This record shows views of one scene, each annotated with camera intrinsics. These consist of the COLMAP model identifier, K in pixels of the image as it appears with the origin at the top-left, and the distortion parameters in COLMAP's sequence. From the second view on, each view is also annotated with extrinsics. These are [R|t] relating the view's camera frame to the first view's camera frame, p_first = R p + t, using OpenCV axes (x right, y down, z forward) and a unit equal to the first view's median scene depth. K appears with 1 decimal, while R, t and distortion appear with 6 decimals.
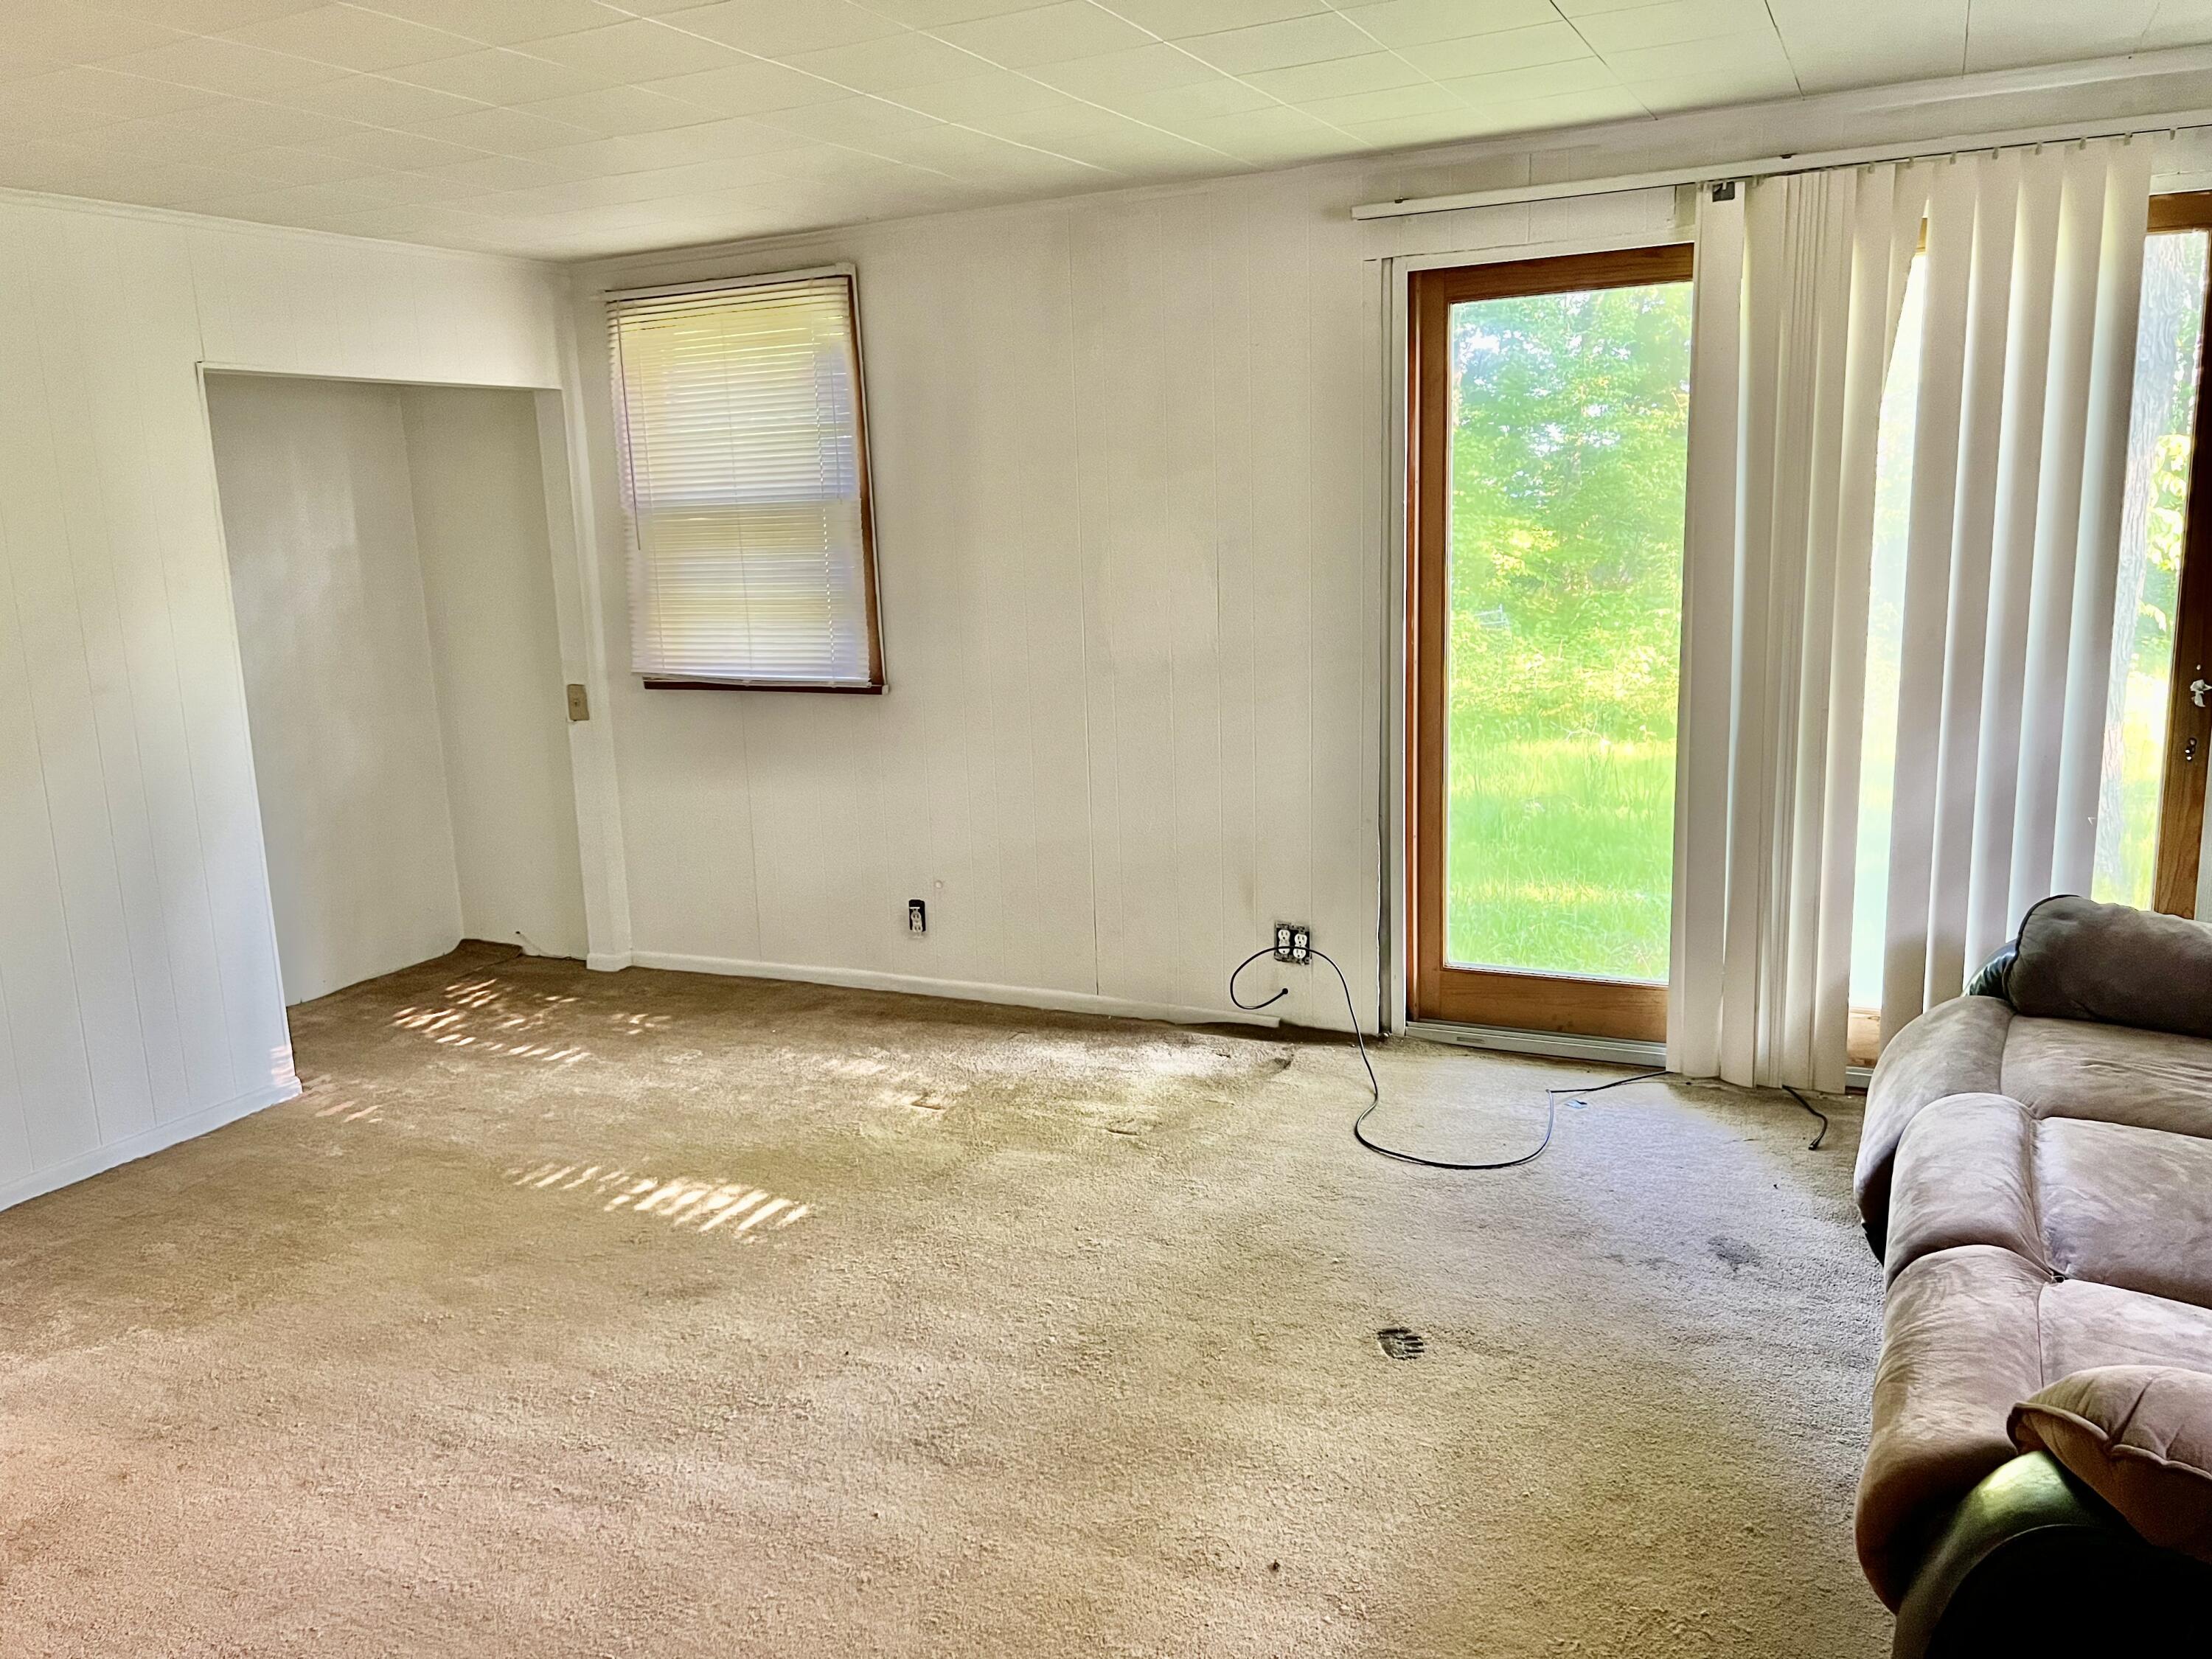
lens RADIAL K [[1685.4, 0, 1095.3], [0, 1685.4, 822.3], [0, 0, 1]] dist [0.038470, -0.026647]
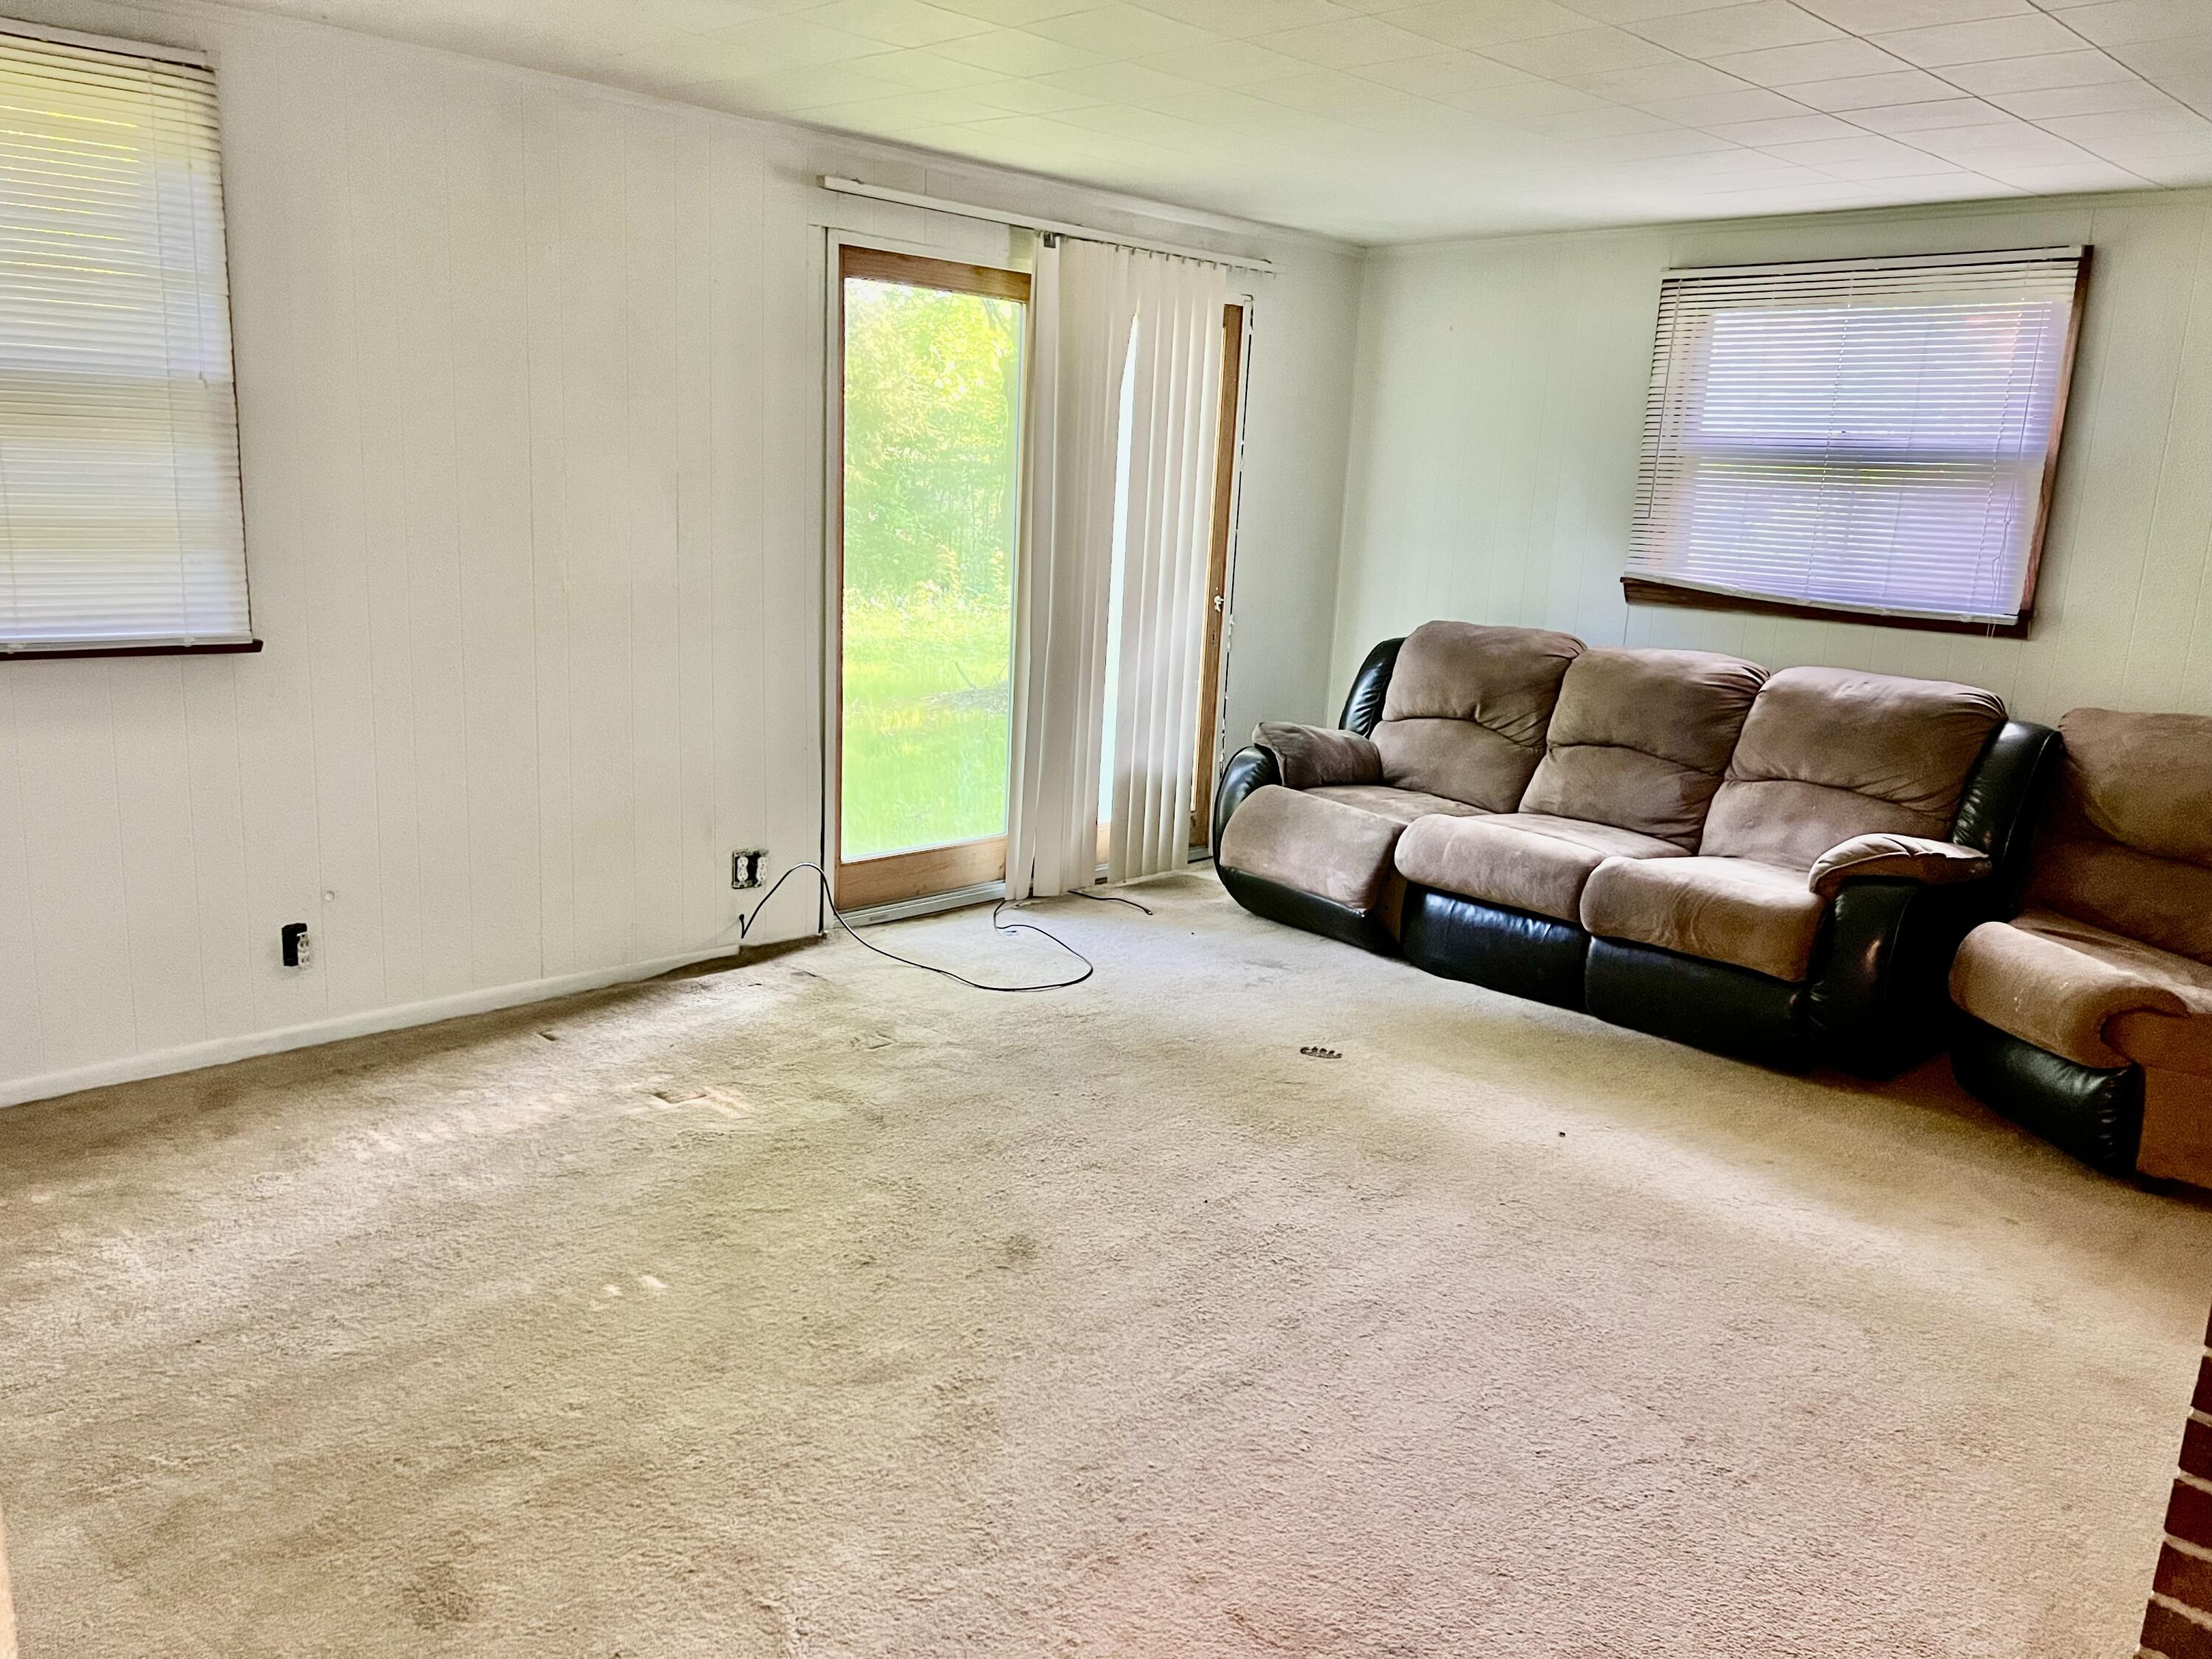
lens RADIAL K [[1655.7, 0, 1106.0], [0, 1655.7, 829.5], [0, 0, 1]] dist [0.055074, -0.042384]
pose [[0.322935, -0.146121, 0.935073, -0.790205], [0.123850, 0.986038, 0.111313, -0.040203], [-0.938283, 0.079862, 0.336523, 0.458308]]
